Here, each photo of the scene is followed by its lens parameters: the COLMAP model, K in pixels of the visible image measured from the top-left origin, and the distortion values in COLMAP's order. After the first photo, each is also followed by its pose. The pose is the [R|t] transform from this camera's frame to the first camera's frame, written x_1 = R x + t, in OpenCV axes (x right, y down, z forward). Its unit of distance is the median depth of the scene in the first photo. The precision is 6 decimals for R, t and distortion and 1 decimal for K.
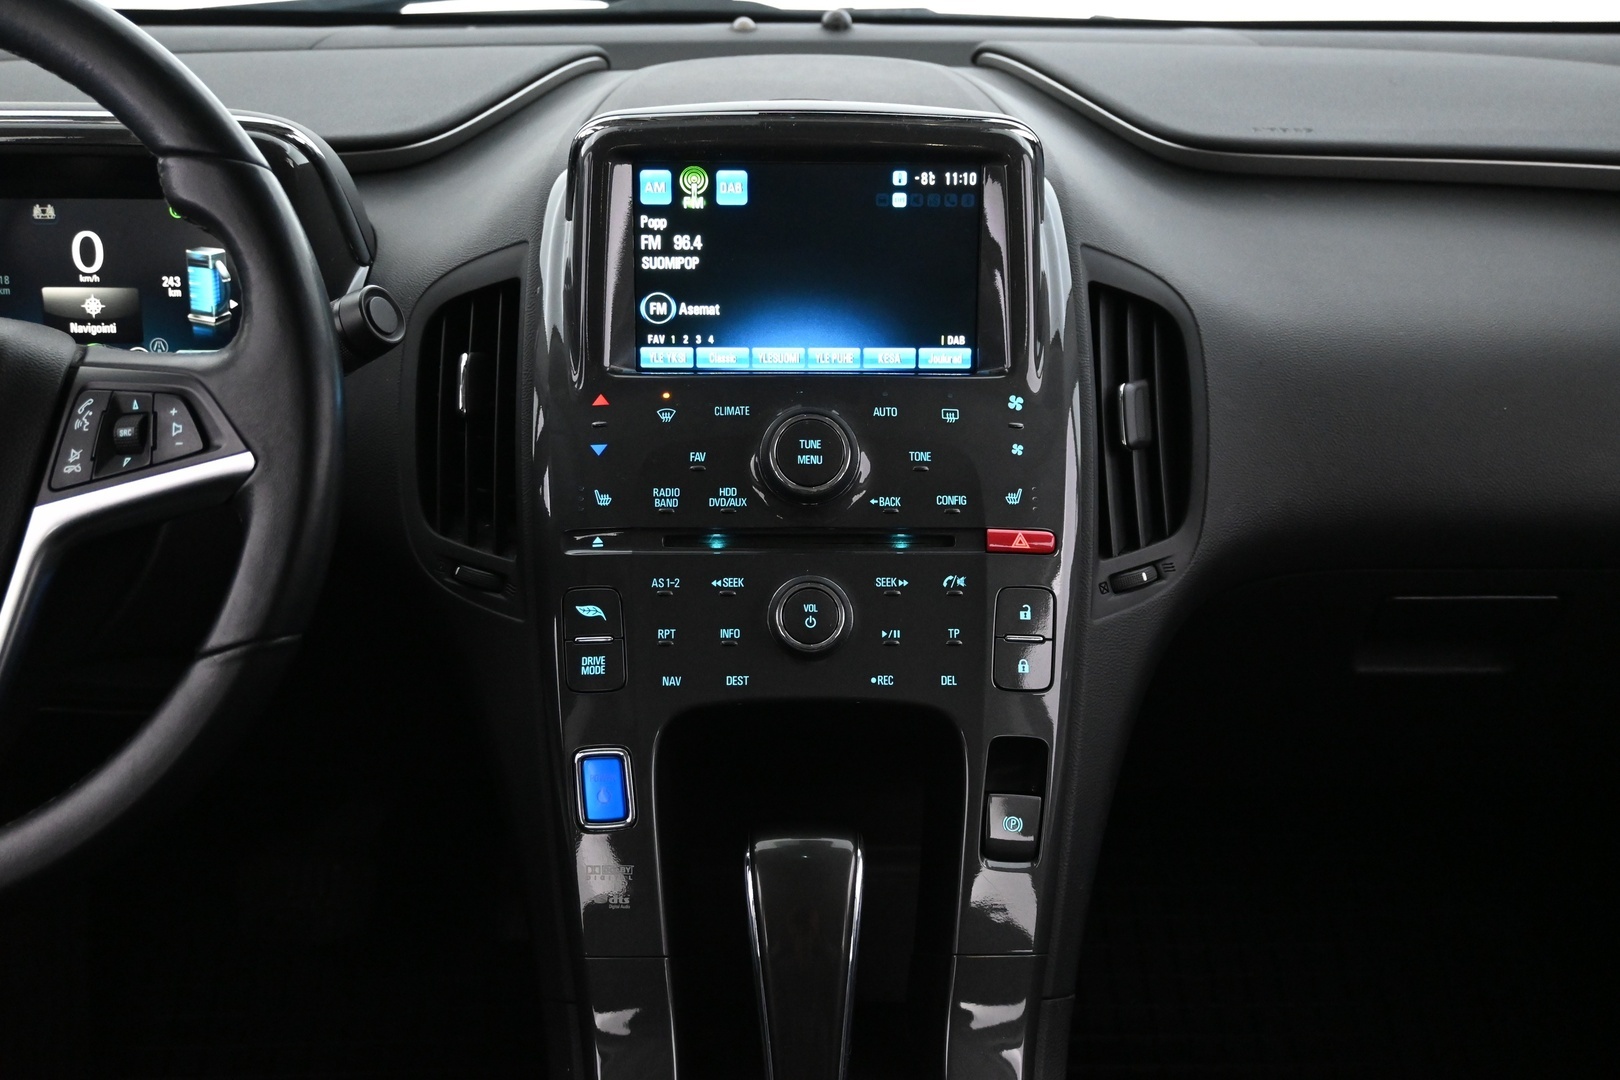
lens RADIAL K [[1742.4, 0, 818.9], [0, 1742.4, 539.5], [0, 0, 1]] dist [-0.011138, 0.000000]
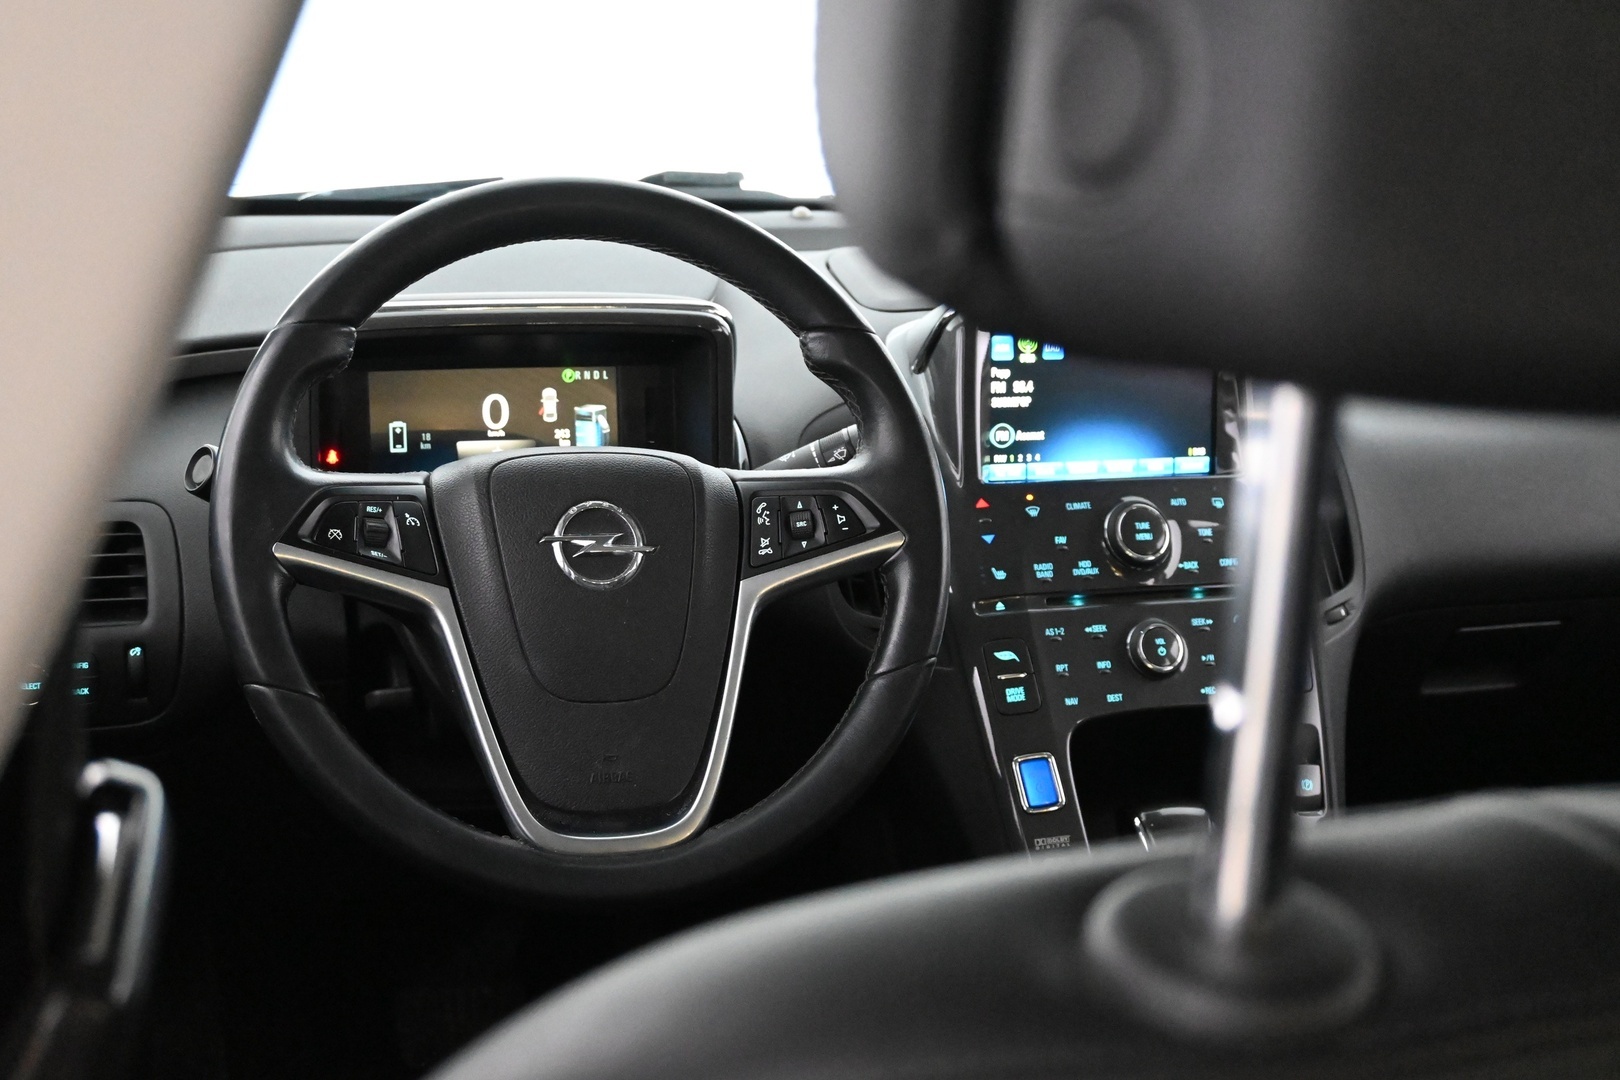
lens RADIAL K [[2149.3, 0, 818.0], [0, 2149.3, 530.8], [0, 0, 1]] dist [-0.008975, 0.000000]
pose [[0.955833, -0.048617, 0.289860, -0.716253], [0.082114, 0.991125, -0.104538, 0.102656], [-0.282205, 0.123723, 0.951343, -0.534422]]
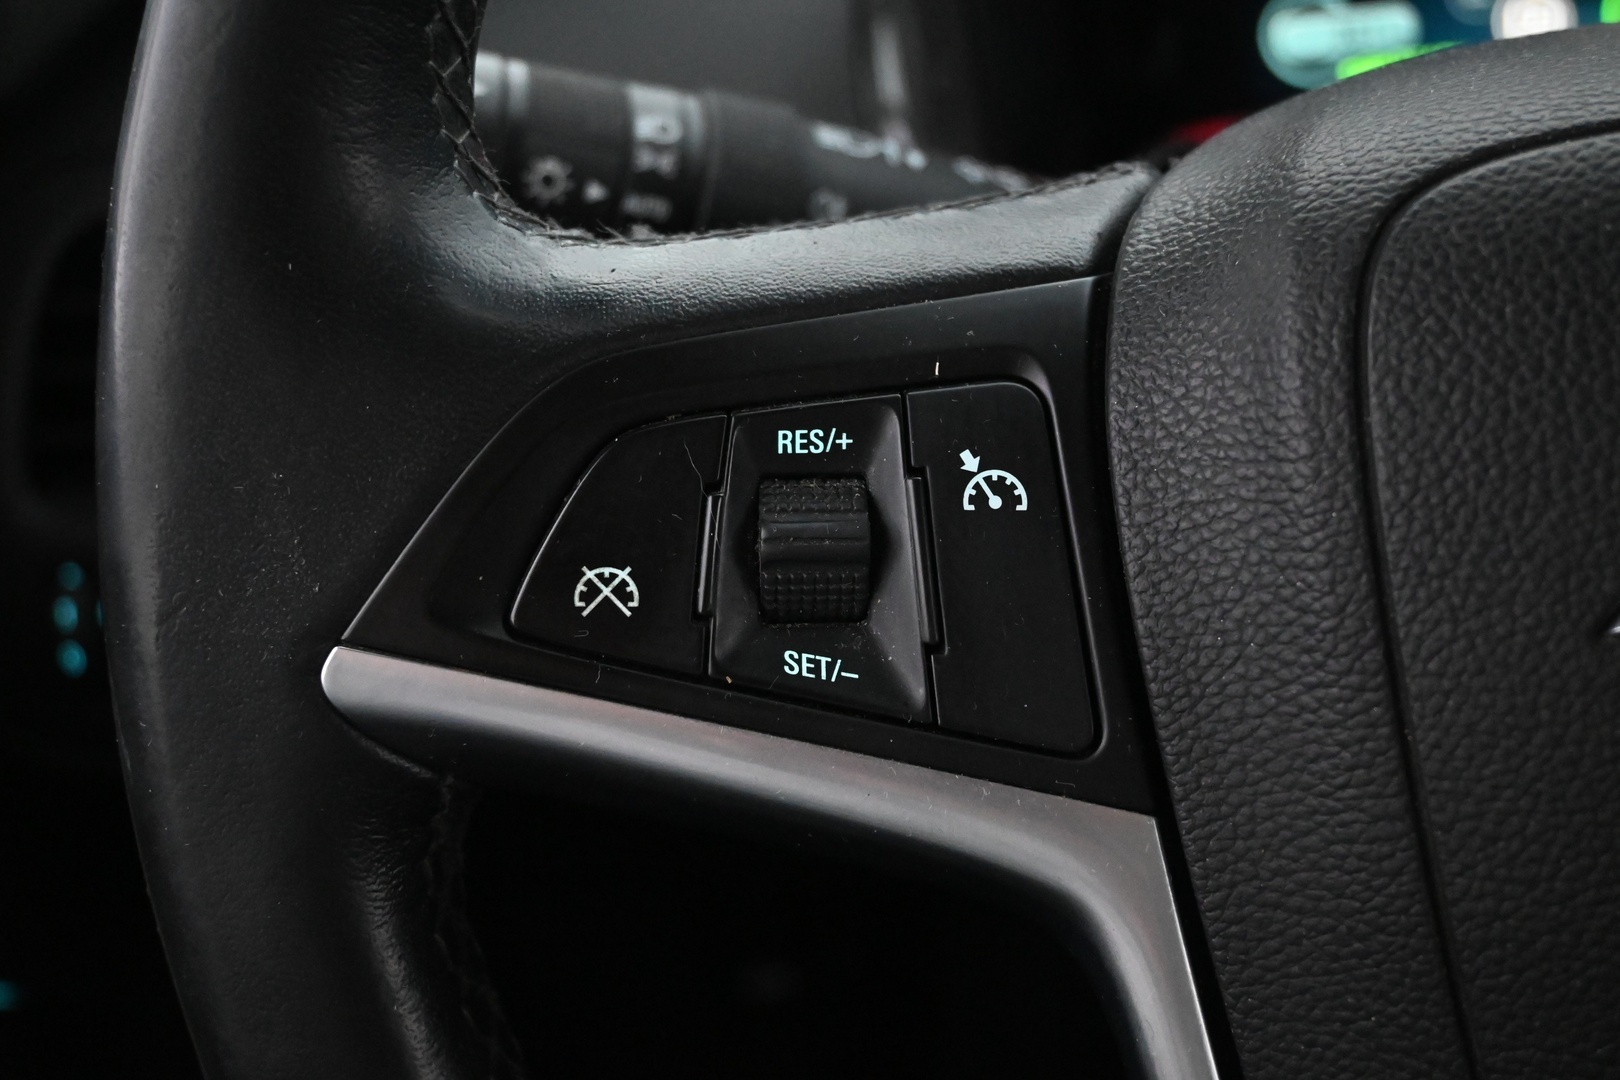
lens RADIAL K [[2346.5, 0, 815.3], [0, 2346.5, 536.1], [0, 0, 1]] dist [-0.001802, 0.000000]
pose [[0.957675, -0.032107, -0.286055, -0.504460], [0.096419, 0.972132, 0.213687, -0.125555], [0.271223, -0.232224, 0.934083, 0.510775]]
